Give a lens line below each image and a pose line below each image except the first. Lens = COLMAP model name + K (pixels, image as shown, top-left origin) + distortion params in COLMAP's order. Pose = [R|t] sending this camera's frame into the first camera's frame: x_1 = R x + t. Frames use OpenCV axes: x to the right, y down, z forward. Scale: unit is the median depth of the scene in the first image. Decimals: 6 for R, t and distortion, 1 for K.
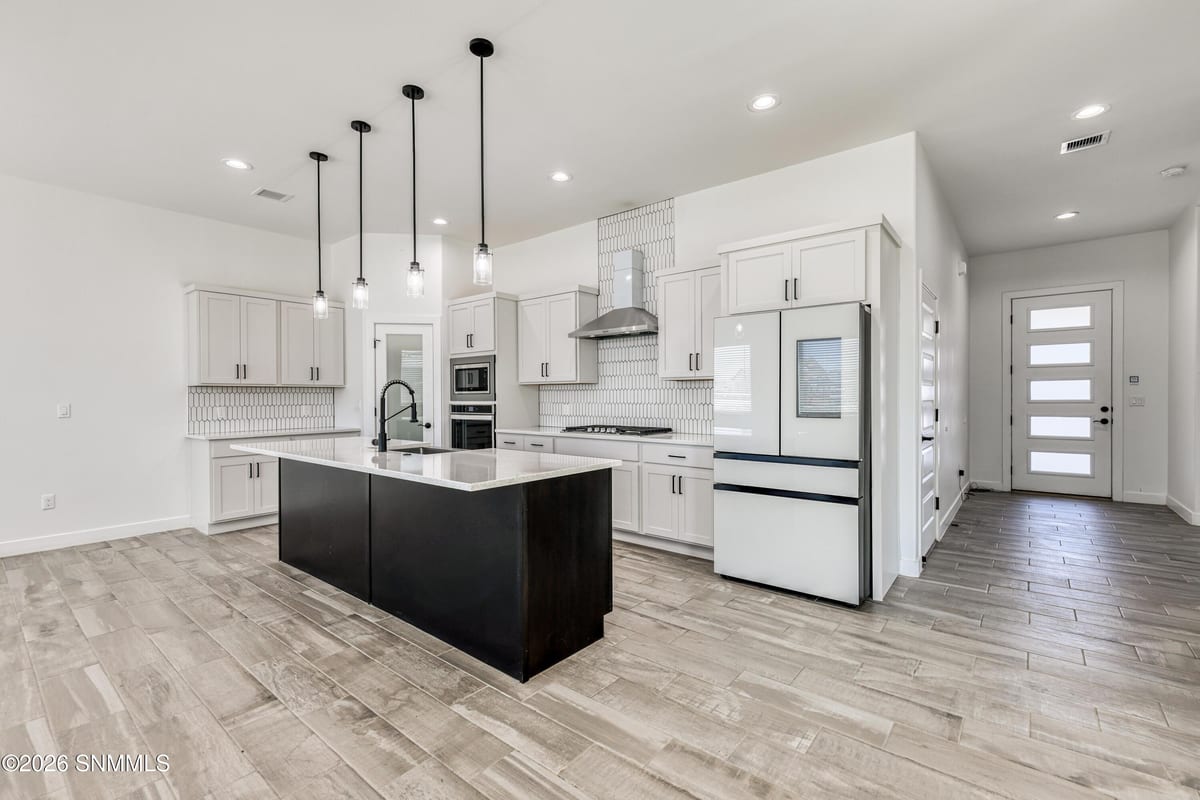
lens RADIAL K [[525.2, 0, 608.0], [0, 525.2, 395.1], [0, 0, 1]] dist [0.003739, 0.000495]
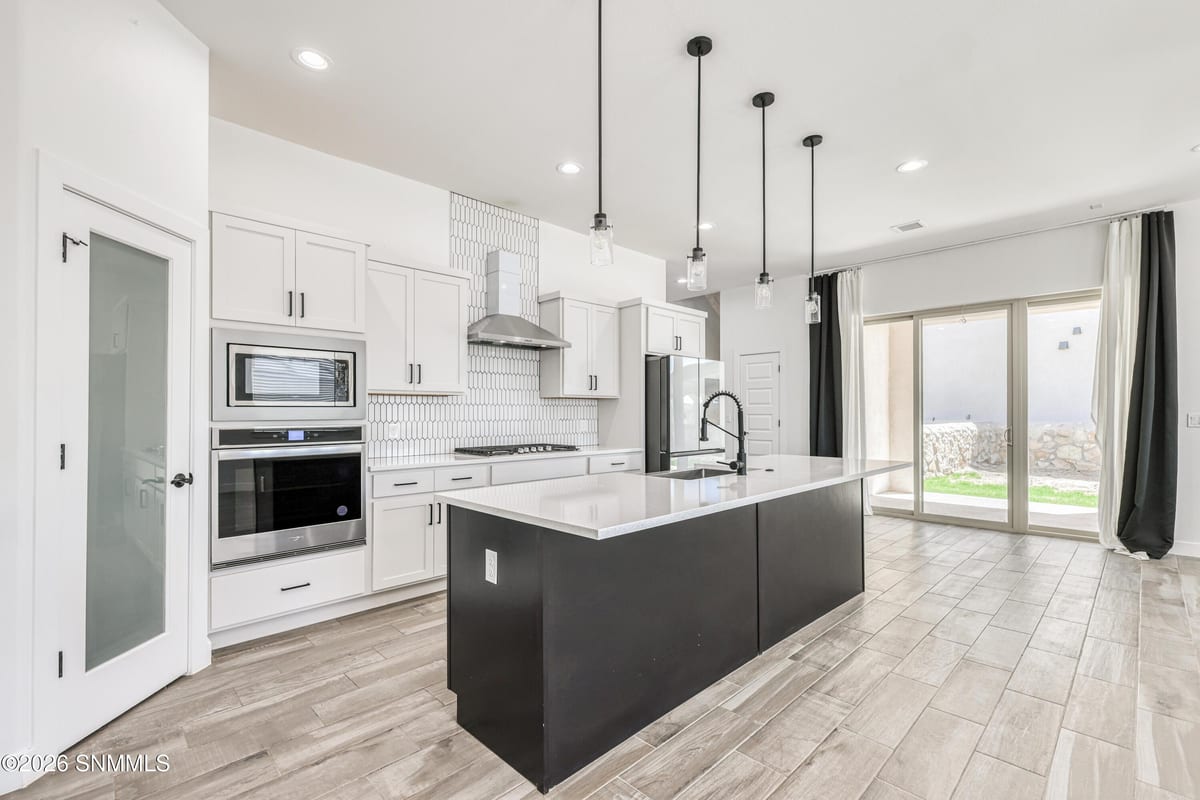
lens RADIAL K [[525.2, 0, 596.5], [0, 525.2, 409.4], [0, 0, 1]] dist [0.003739, 0.000495]
pose [[0.127291, 0.011662, 0.991797, -1.124967], [-0.000239, 0.999931, -0.011727, 0.009952], [-0.991865, 0.001256, 0.127285, 0.972766]]
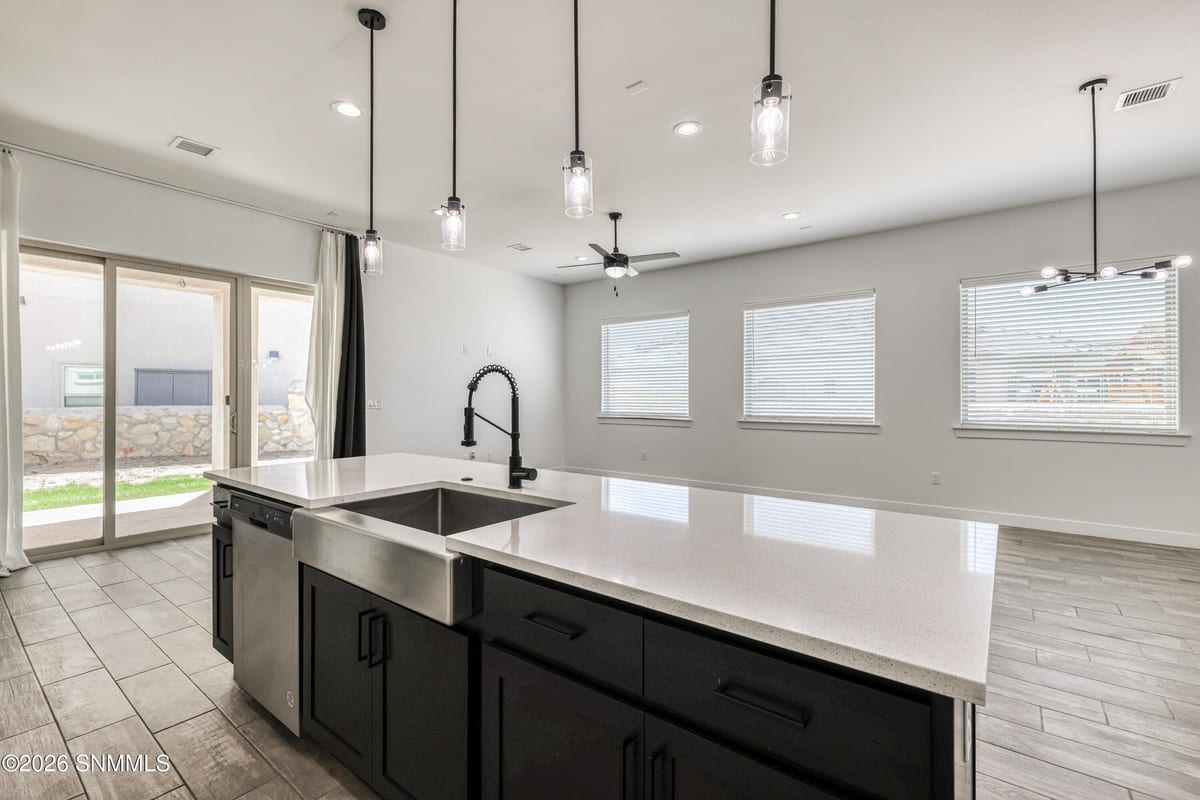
lens RADIAL K [[525.2, 0, 618.1], [0, 525.2, 398.0], [0, 0, 1]] dist [0.003739, 0.000495]
pose [[-0.999366, 0.006522, -0.034997, -0.452934], [0.006372, 0.999970, 0.004397, 0.003903], [0.035024, 0.004172, -0.999378, 1.389046]]
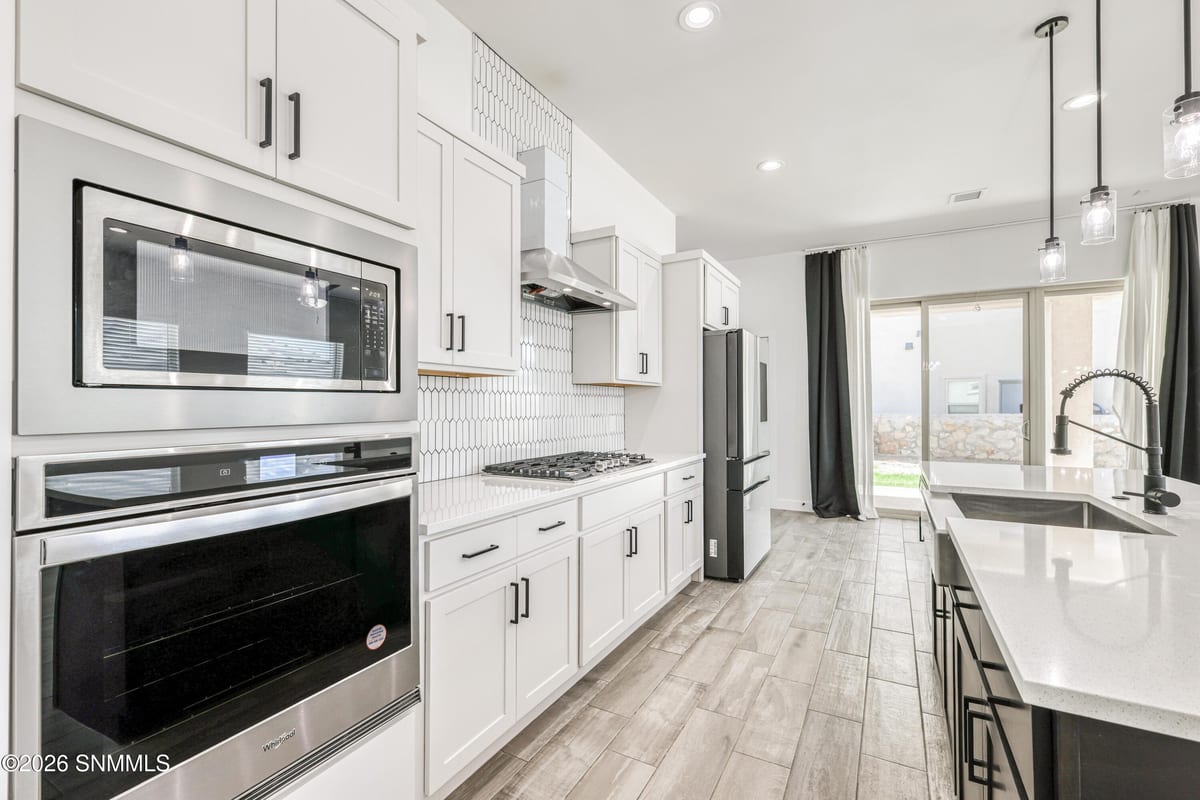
lens RADIAL K [[525.2, 0, 591.2], [0, 525.2, 399.3], [0, 0, 1]] dist [0.003739, 0.000495]
pose [[-0.162678, 0.016881, 0.986535, -0.722629], [0.001192, 0.999856, -0.016912, 0.007016], [-0.986678, -0.001575, -0.162675, 1.393511]]
